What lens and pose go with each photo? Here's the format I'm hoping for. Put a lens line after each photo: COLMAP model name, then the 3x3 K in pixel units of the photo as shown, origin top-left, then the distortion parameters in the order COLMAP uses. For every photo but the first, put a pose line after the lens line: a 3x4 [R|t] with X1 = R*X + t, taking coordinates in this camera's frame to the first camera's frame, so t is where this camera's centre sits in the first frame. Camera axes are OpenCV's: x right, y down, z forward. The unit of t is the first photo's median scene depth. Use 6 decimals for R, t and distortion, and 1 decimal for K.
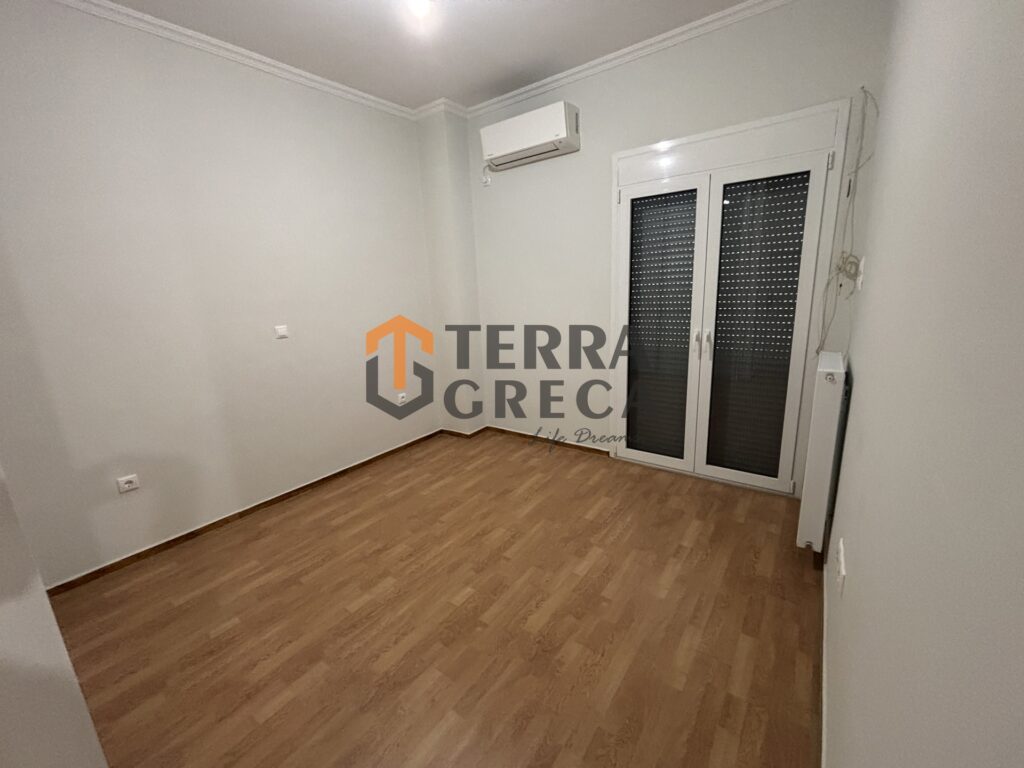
lens RADIAL K [[420.0, 0, 513.4], [0, 420.0, 381.4], [0, 0, 1]] dist [-0.001289, 0.000848]
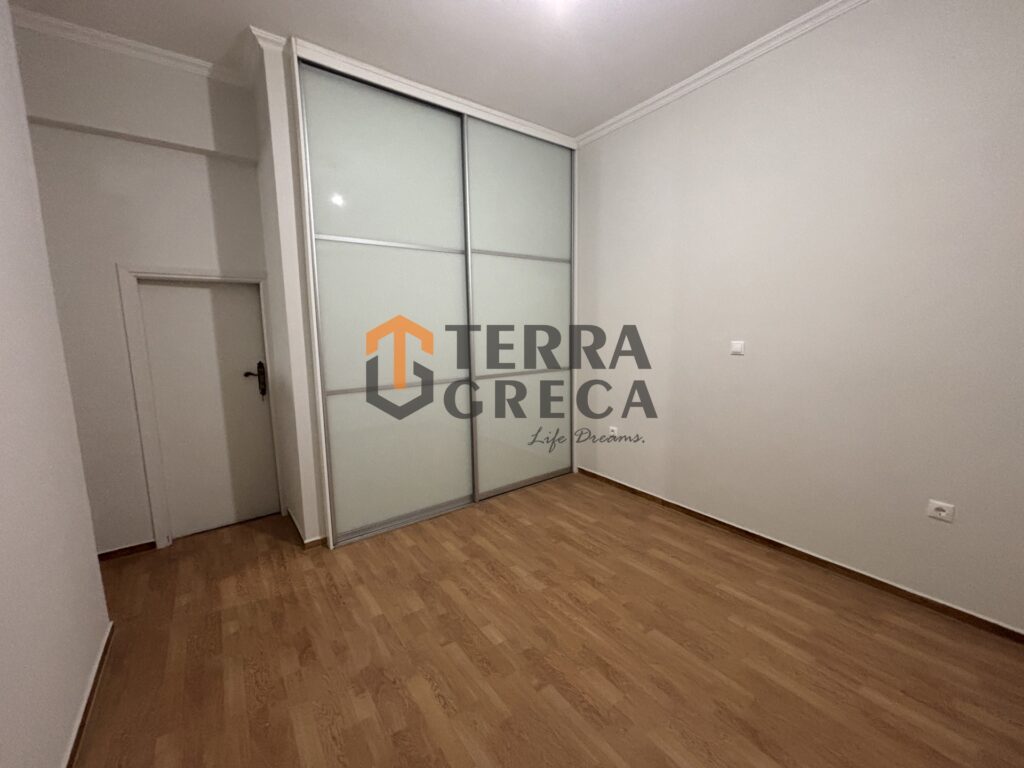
lens RADIAL K [[420.0, 0, 503.7], [0, 420.0, 374.2], [0, 0, 1]] dist [-0.001289, 0.000848]
pose [[-0.310369, 0.164382, -0.936296, 0.555268], [-0.188531, 0.954727, 0.230113, -0.217505], [0.931734, 0.247940, -0.265326, 0.972439]]
